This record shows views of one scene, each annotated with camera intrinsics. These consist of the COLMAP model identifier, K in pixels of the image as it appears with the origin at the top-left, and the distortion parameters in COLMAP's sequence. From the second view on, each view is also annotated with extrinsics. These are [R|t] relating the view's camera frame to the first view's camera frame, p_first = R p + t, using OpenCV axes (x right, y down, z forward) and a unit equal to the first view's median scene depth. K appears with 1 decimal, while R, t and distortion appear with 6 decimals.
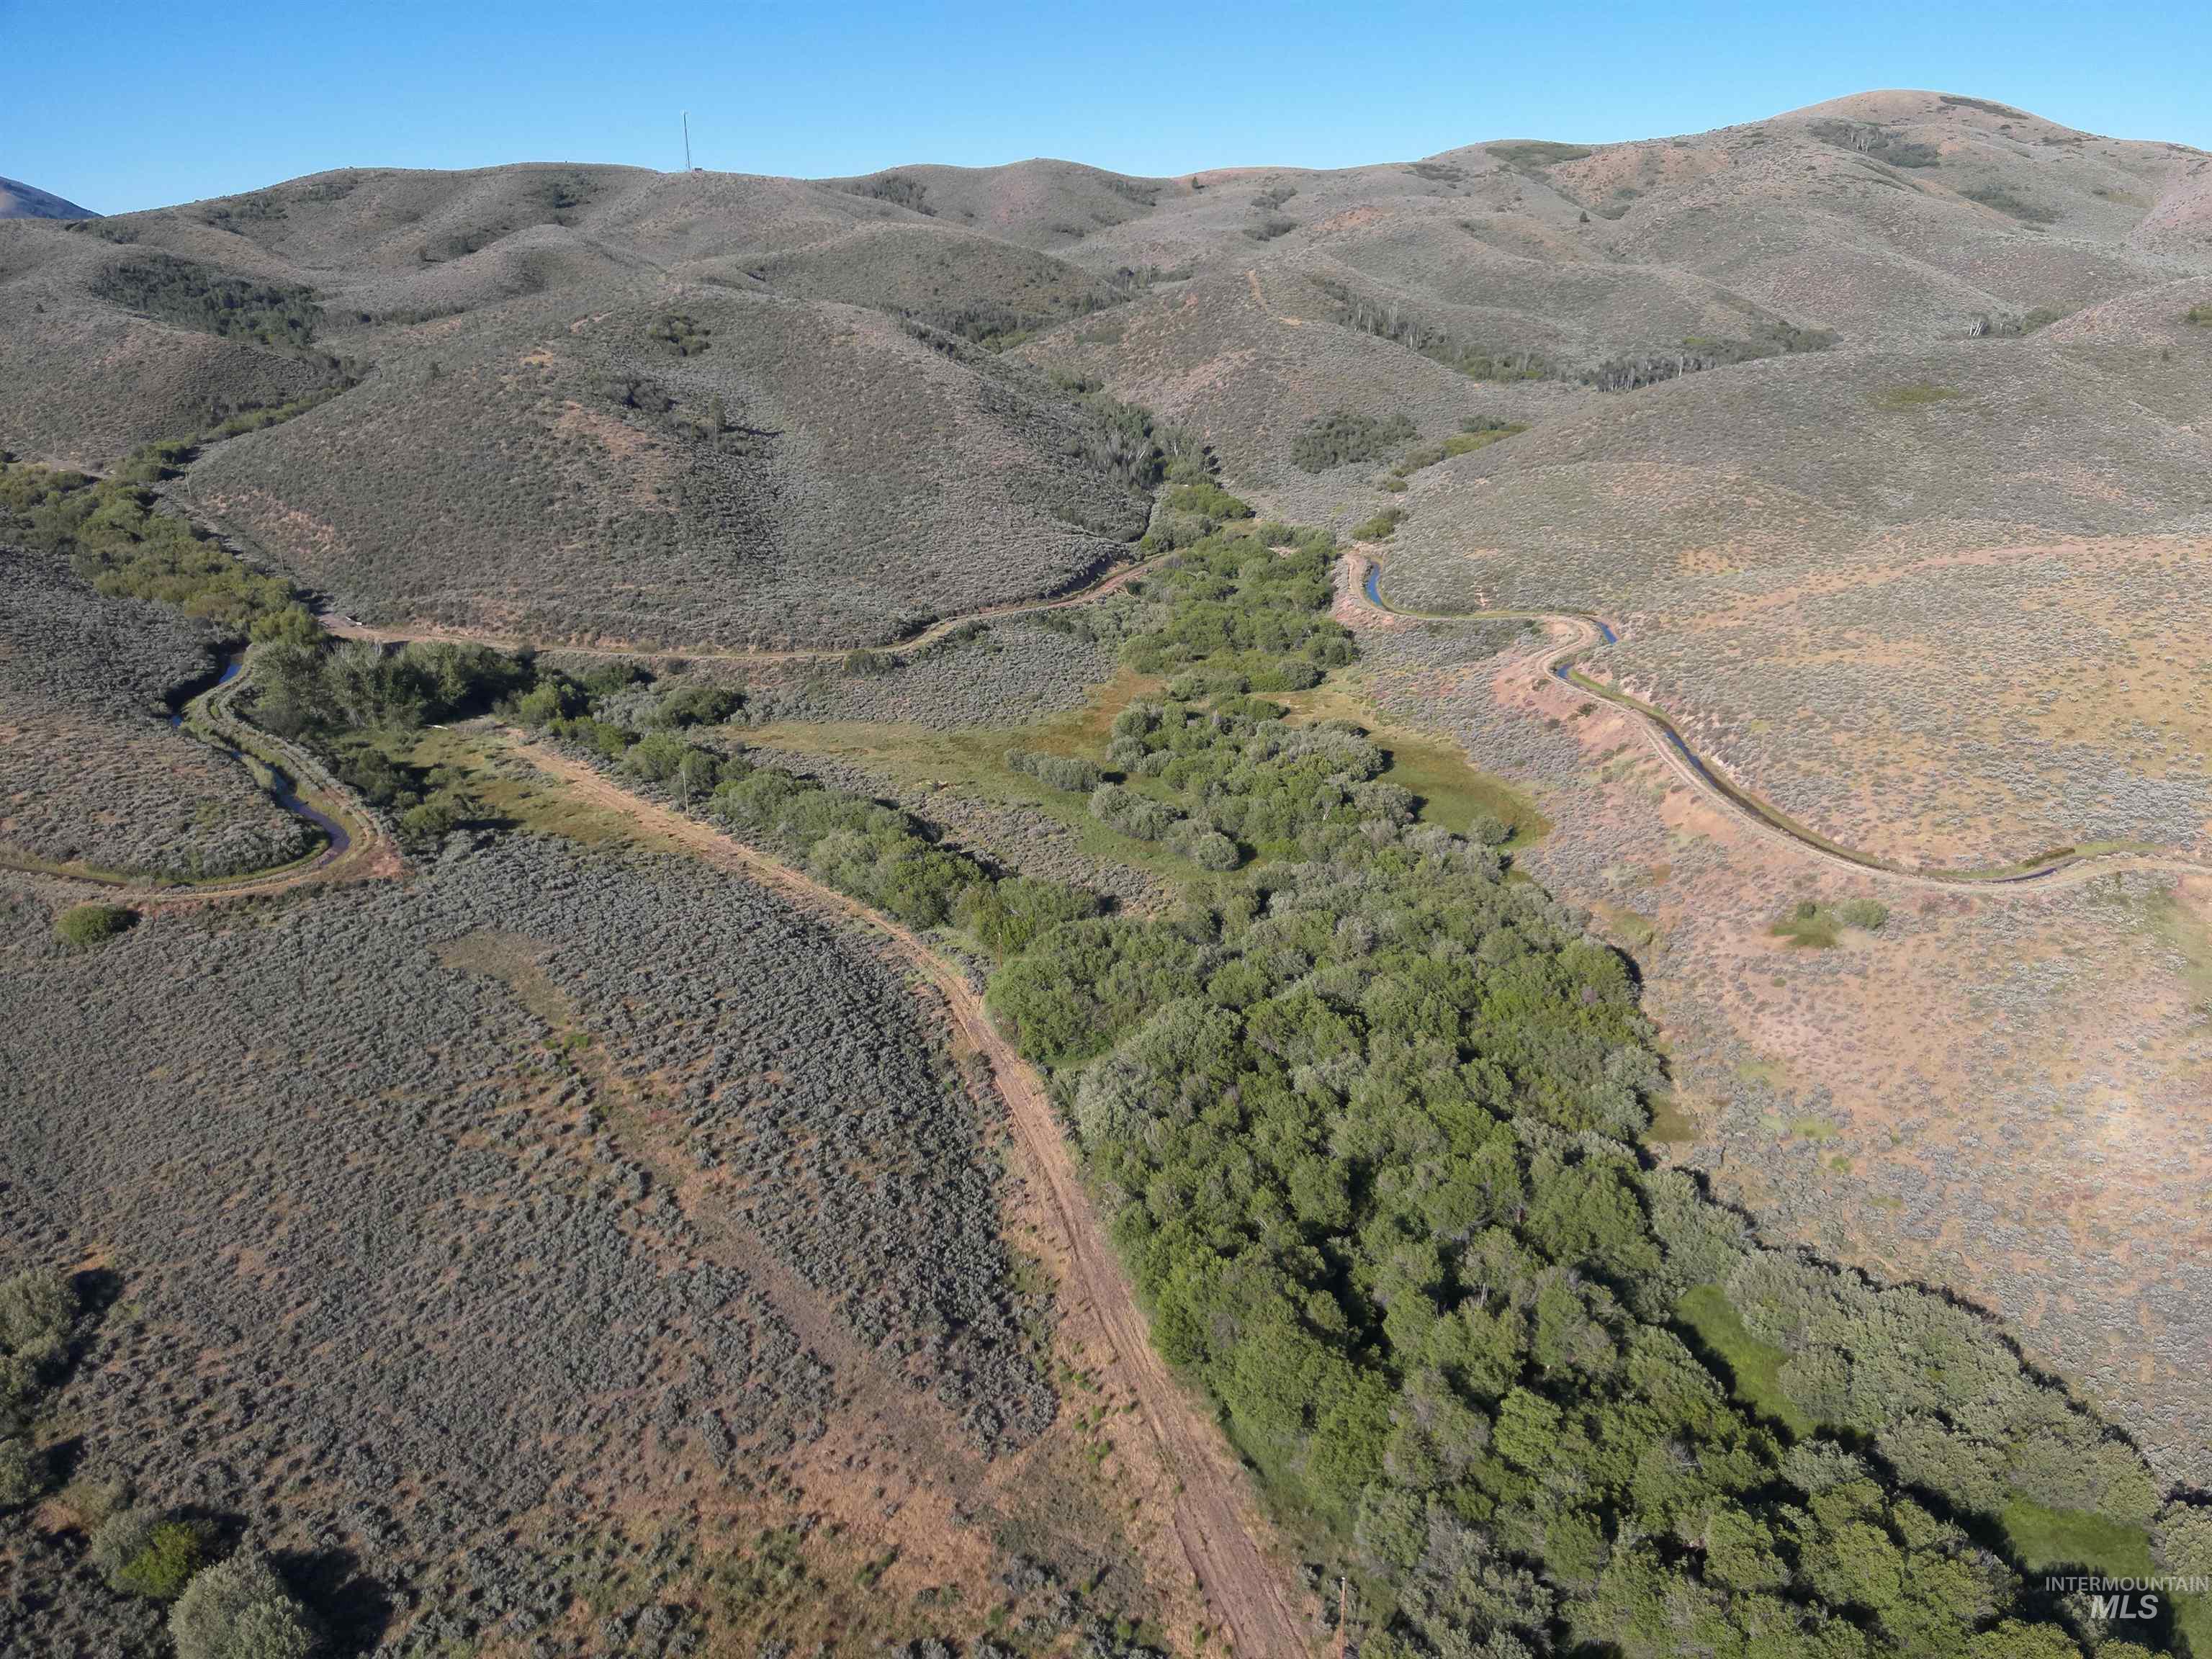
lens RADIAL K [[1627.1, 0, 1113.4], [0, 1627.1, 822.4], [0, 0, 1]] dist [0.127644, -0.245833]
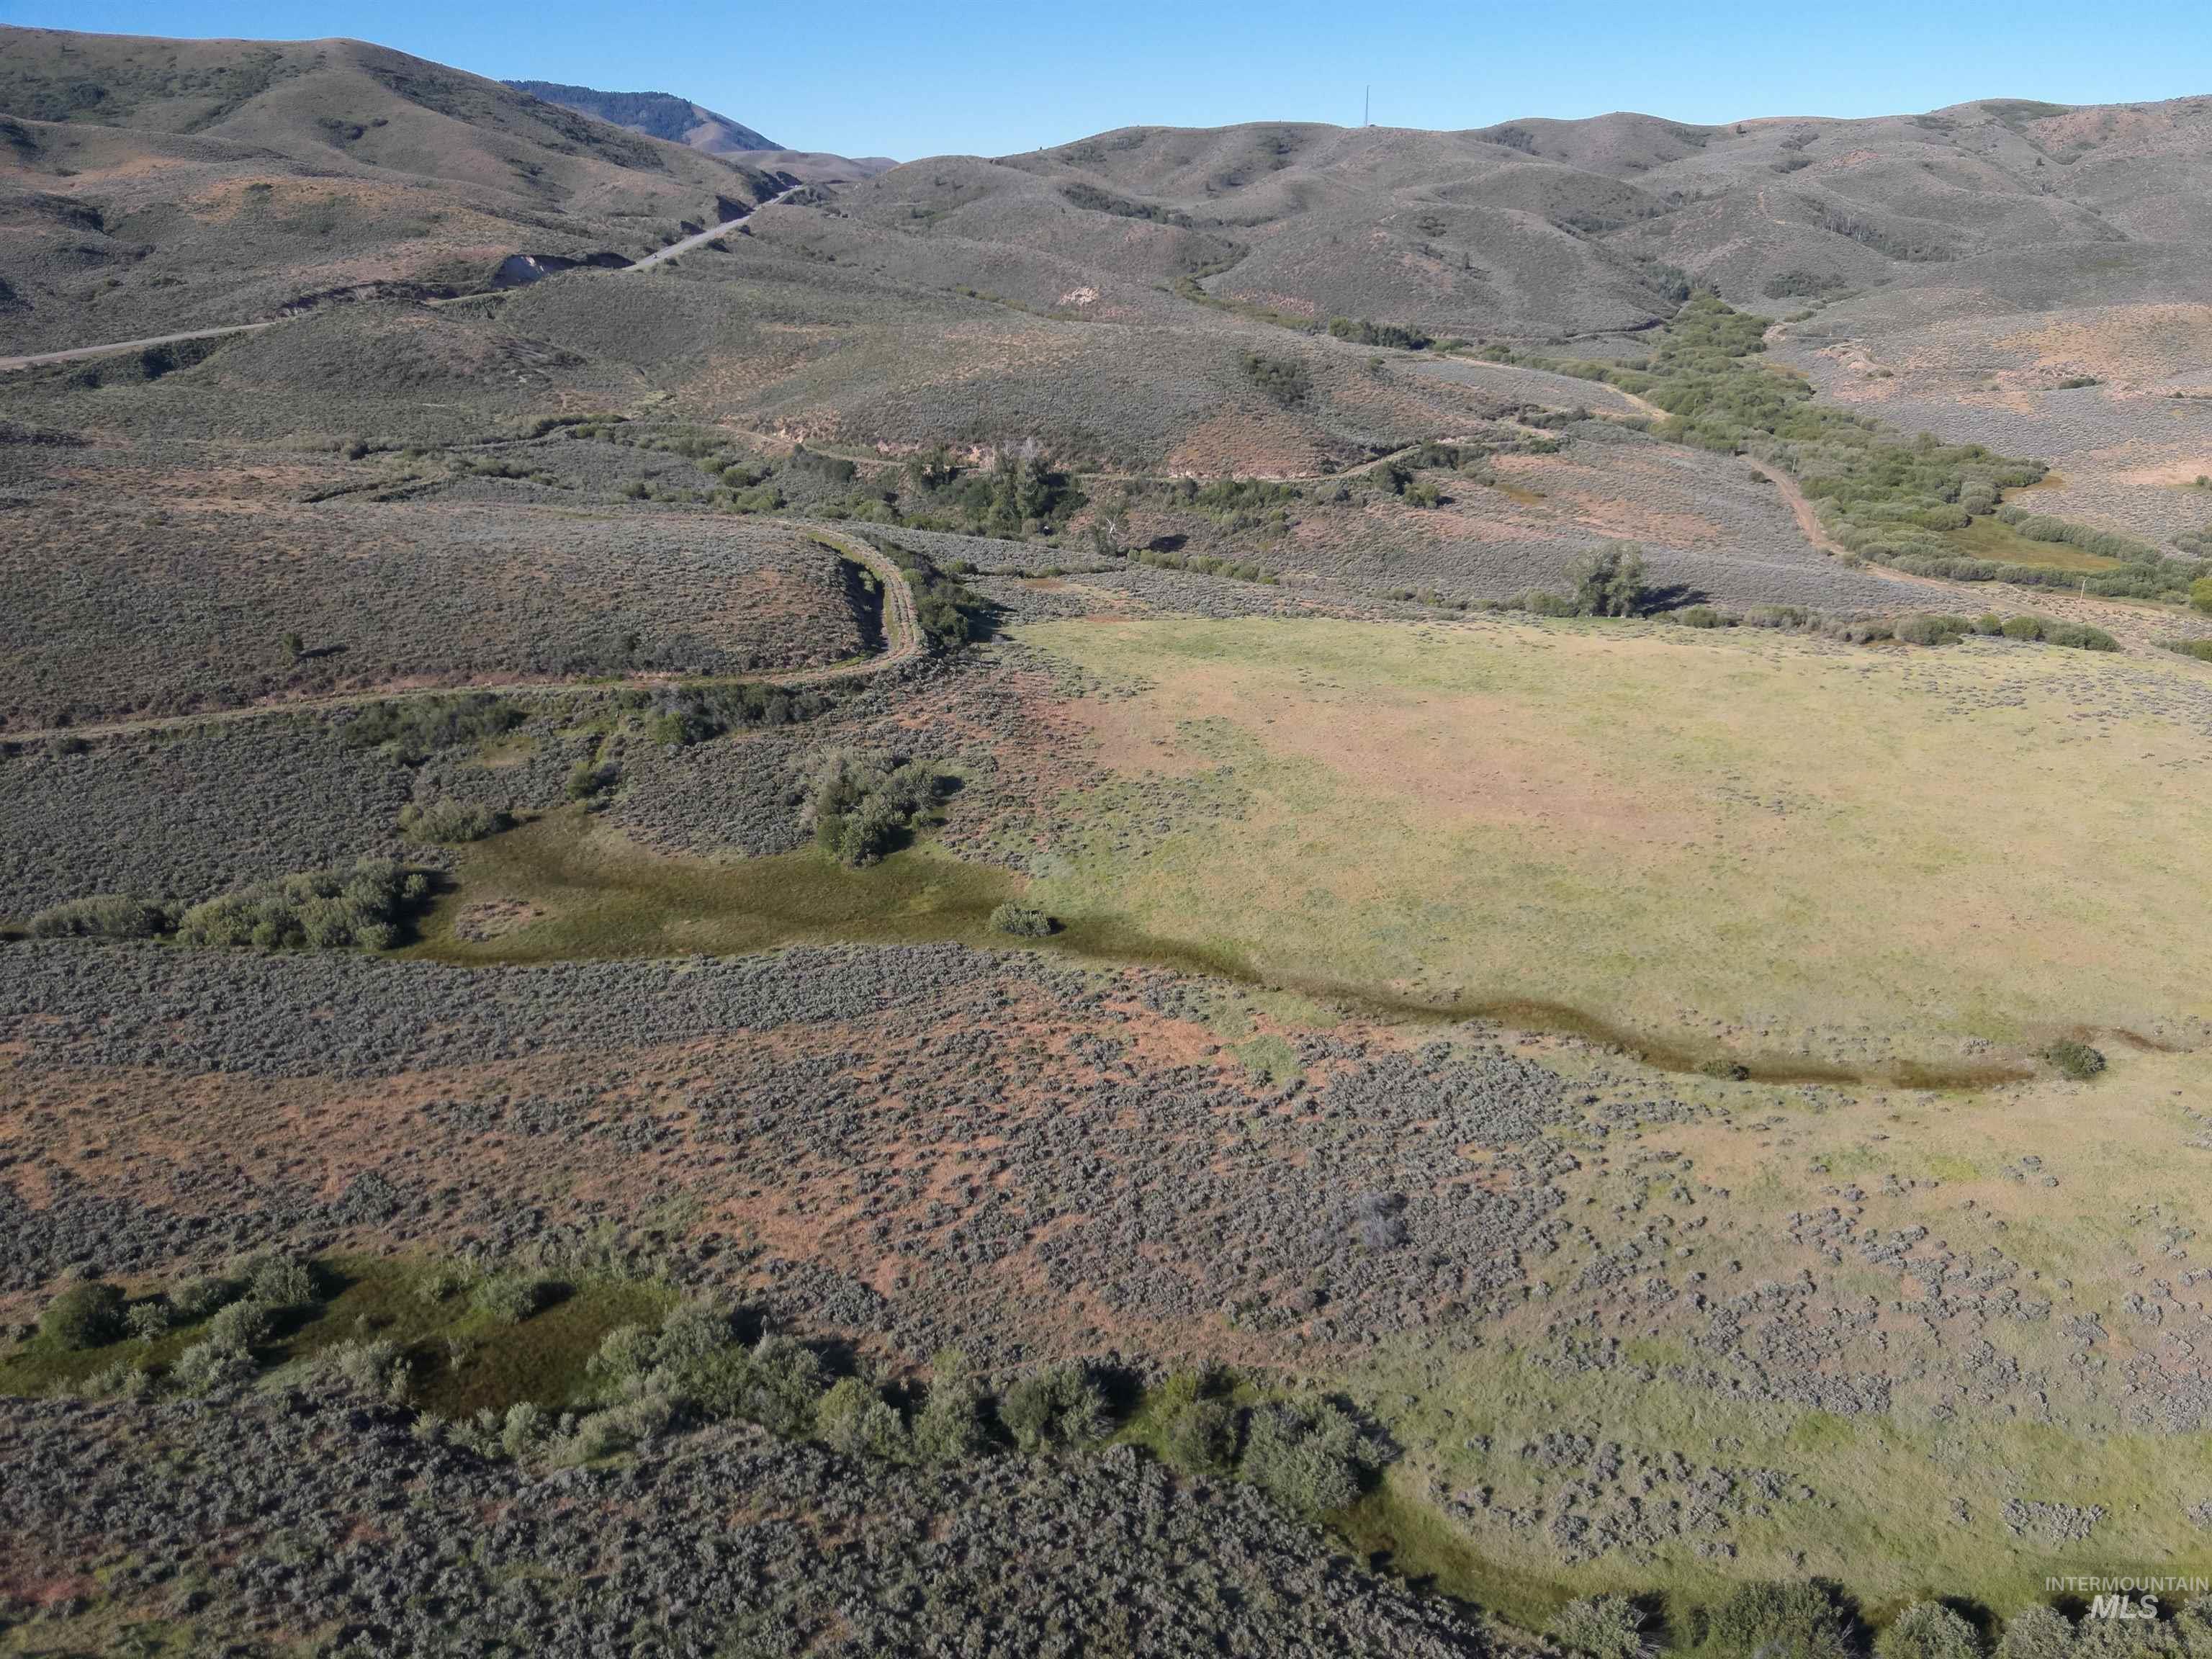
lens RADIAL K [[1605.1, 0, 1125.4], [0, 1605.1, 824.0], [0, 0, 1]] dist [0.119788, -0.209633]
pose [[0.956282, 0.107424, -0.272001, -0.005635], [-0.096400, 0.993898, 0.053612, 0.157537], [0.276100, -0.025047, 0.960802, -0.447744]]
